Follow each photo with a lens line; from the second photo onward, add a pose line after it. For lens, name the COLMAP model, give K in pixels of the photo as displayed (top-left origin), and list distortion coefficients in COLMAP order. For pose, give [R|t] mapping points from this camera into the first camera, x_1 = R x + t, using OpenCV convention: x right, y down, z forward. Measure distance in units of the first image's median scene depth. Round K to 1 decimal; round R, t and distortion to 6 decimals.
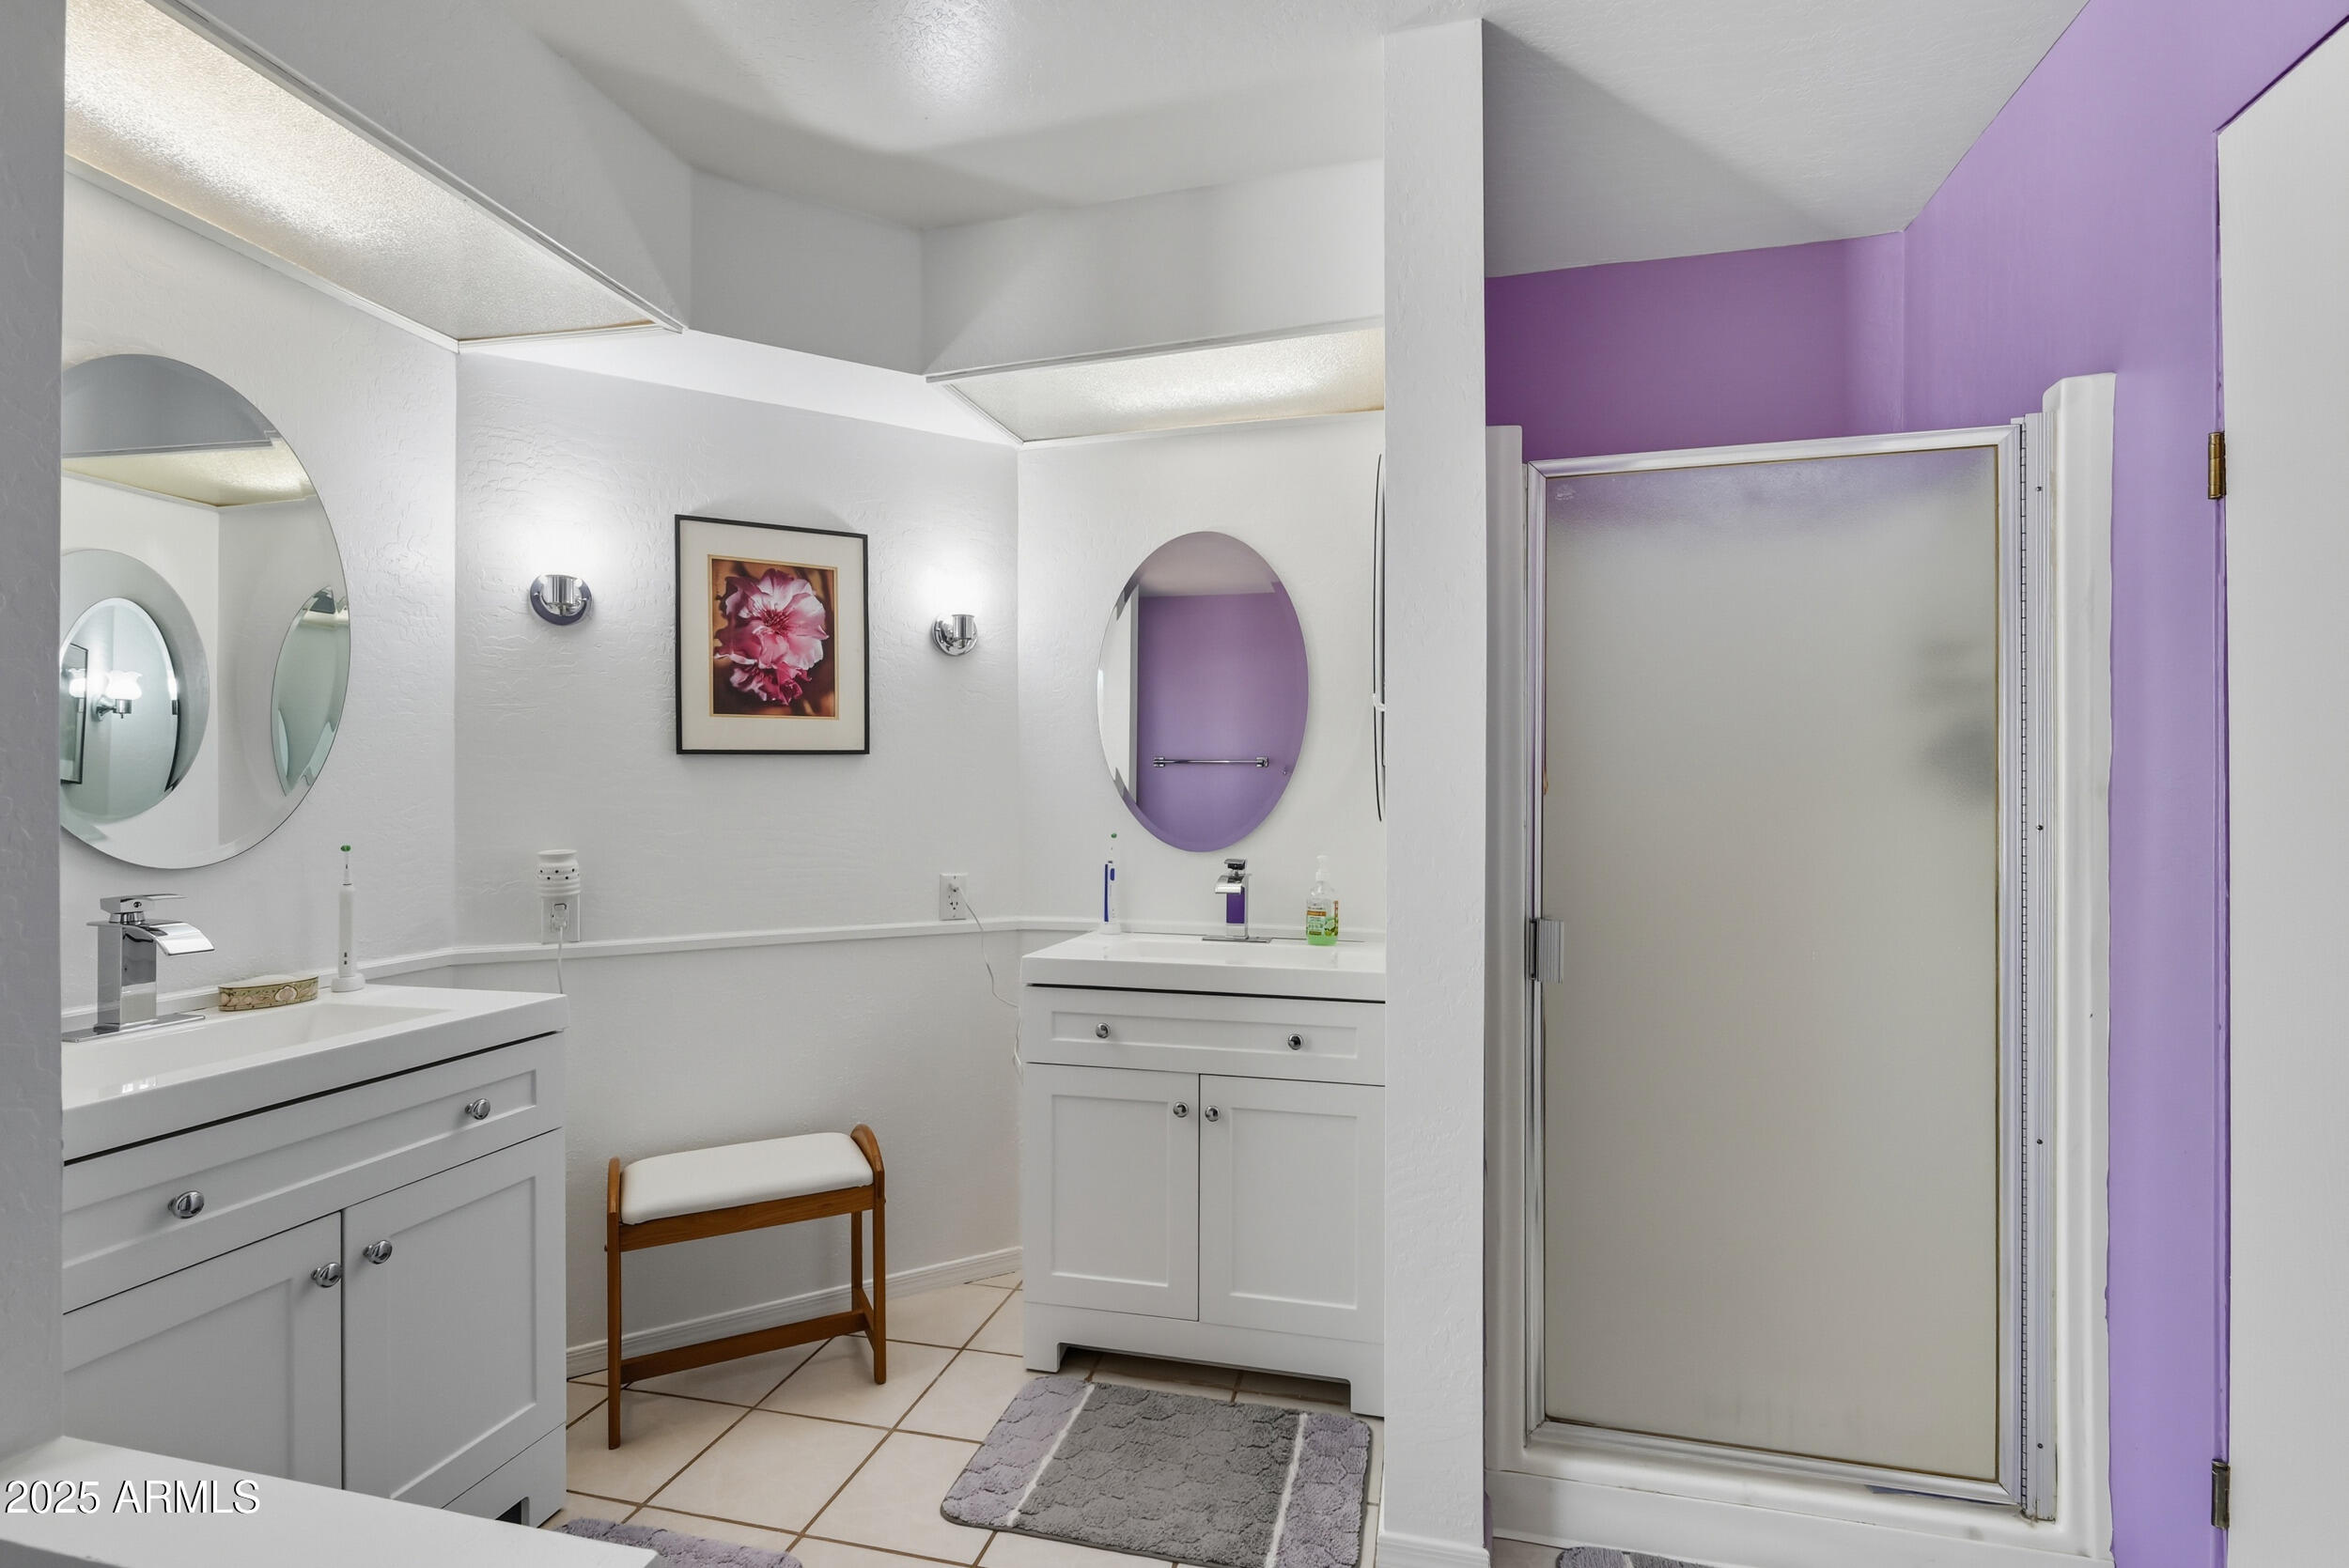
lens RADIAL K [[1062.3, 0, 1234.1], [0, 1062.3, 790.4], [0, 0, 1]] dist [-0.000789, 0.000420]
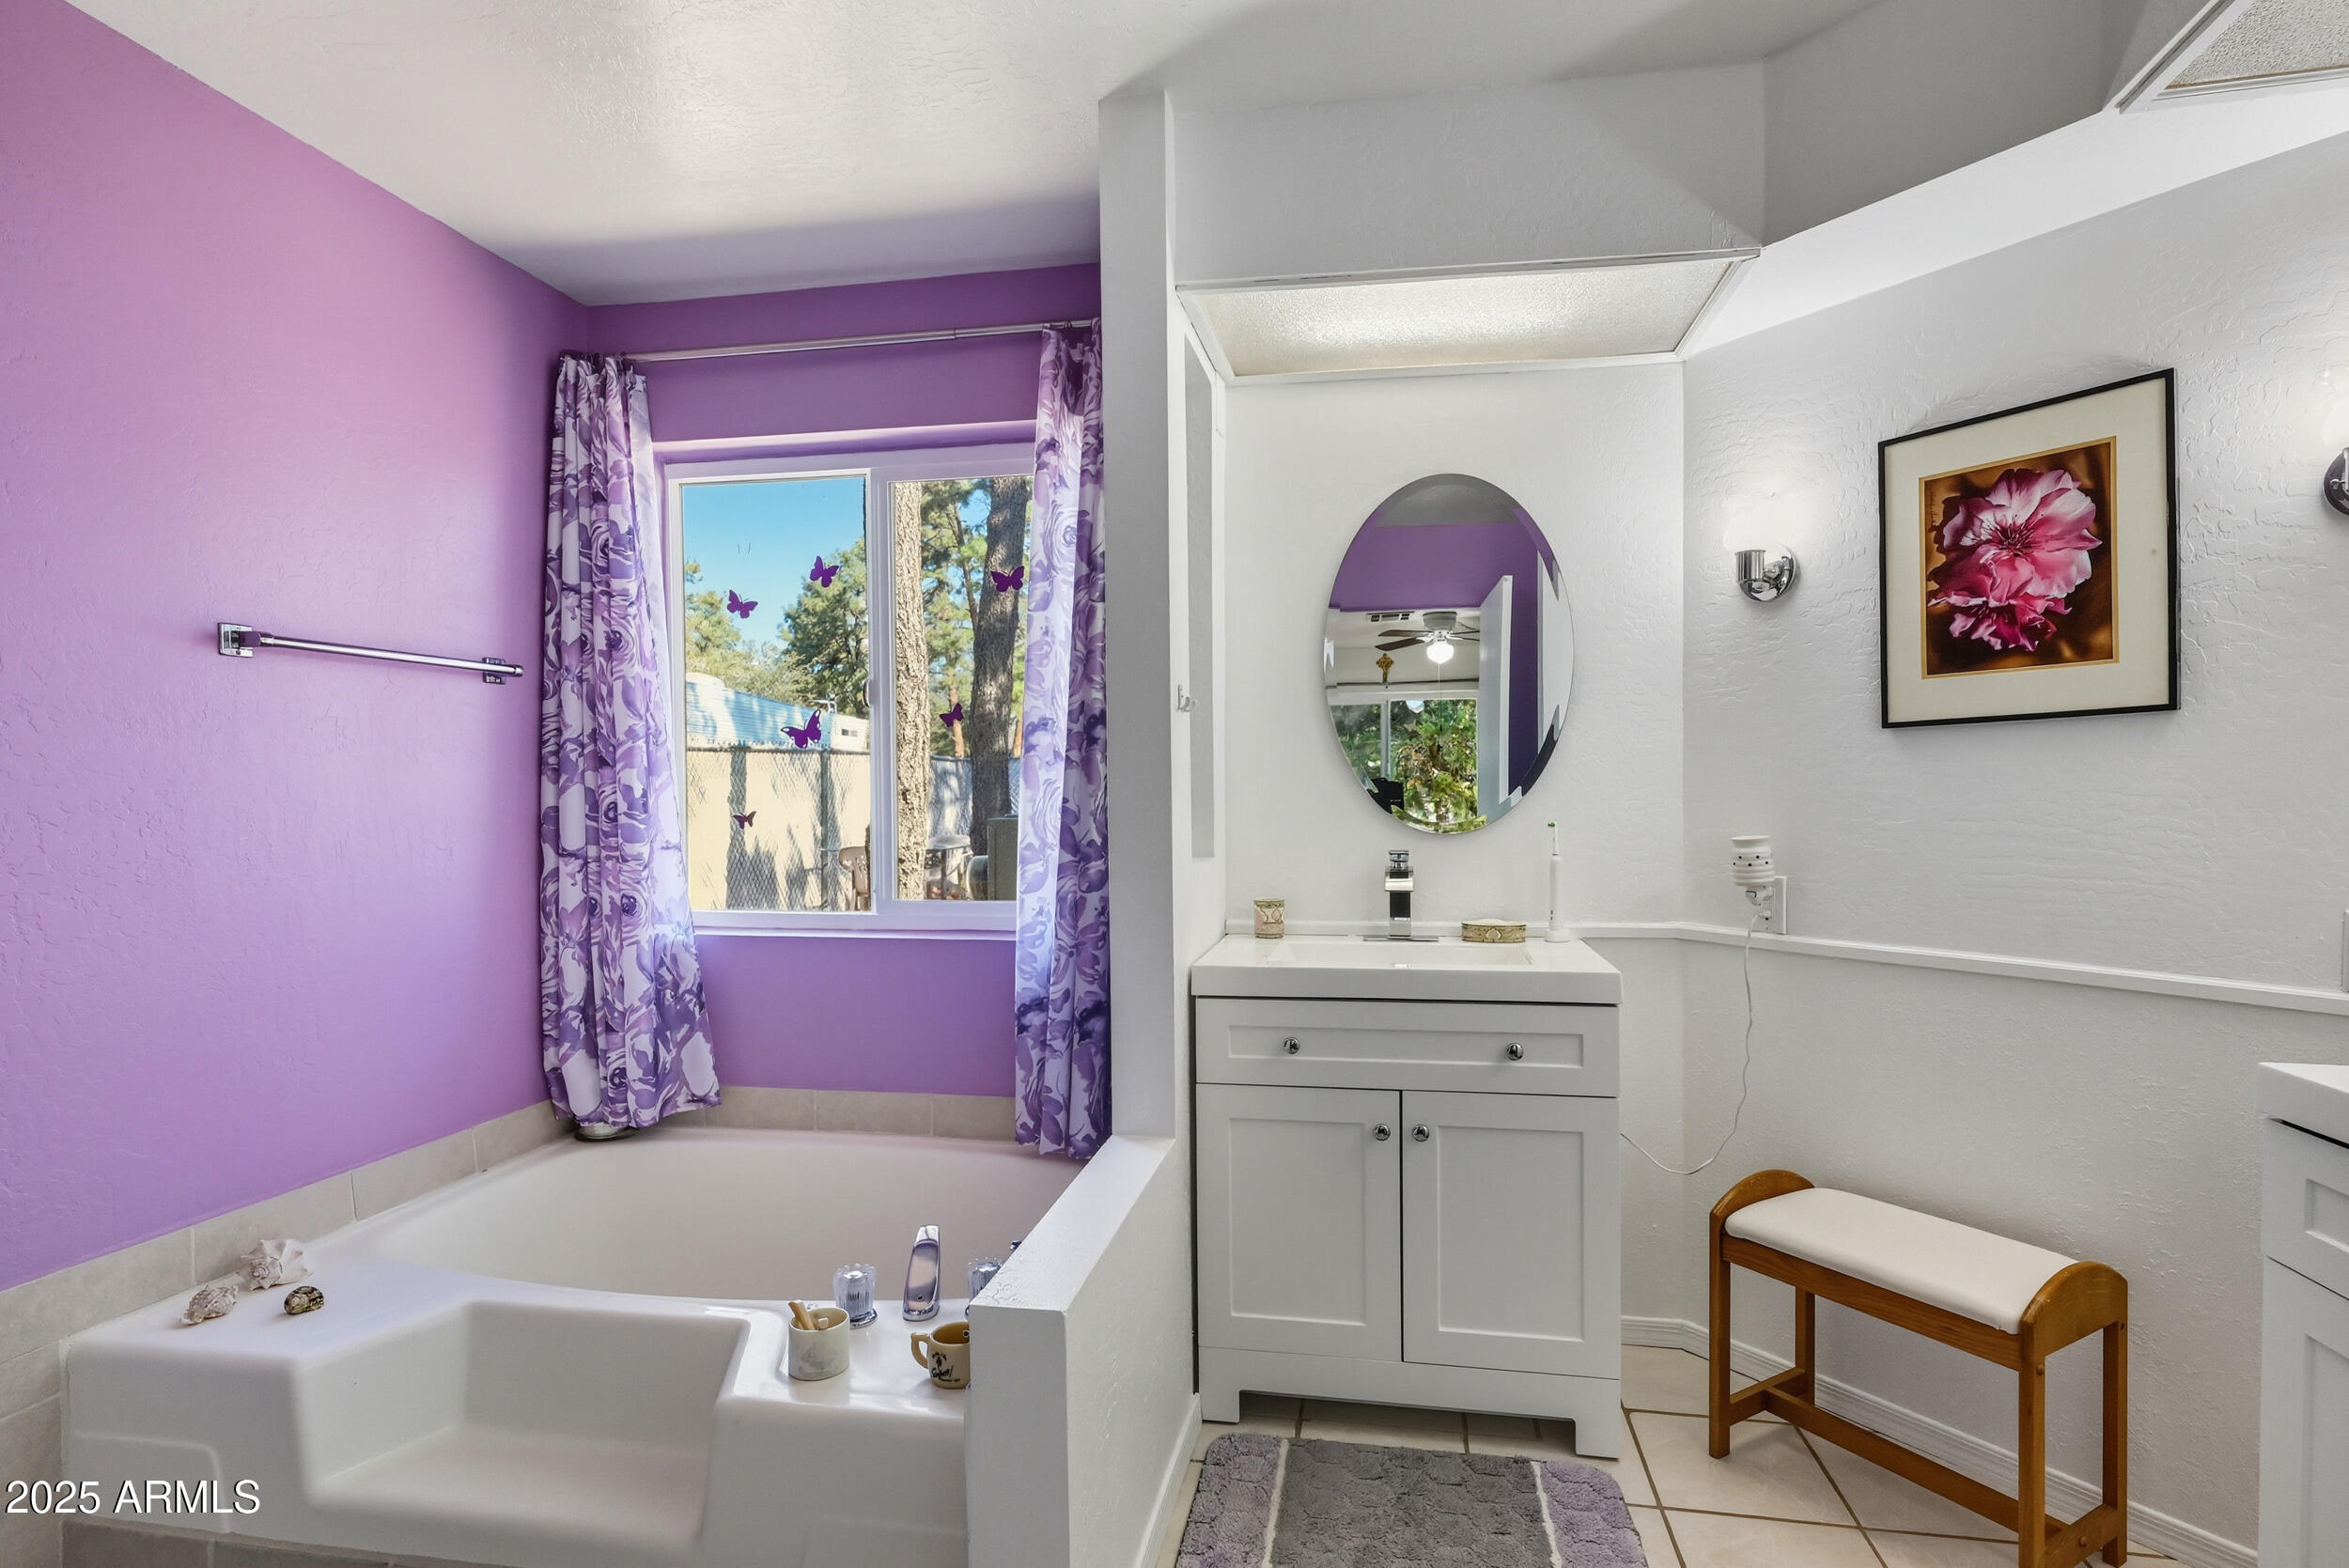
lens RADIAL K [[1203.3, 0, 1186.5], [0, 1203.3, 796.6], [0, 0, 1]] dist [-0.007706, 0.000986]
pose [[0.018139, 0.008802, -0.999797, 0.394716], [0.016124, 0.999829, 0.009095, 0.002123], [0.999705, -0.016286, 0.017994, 0.412939]]
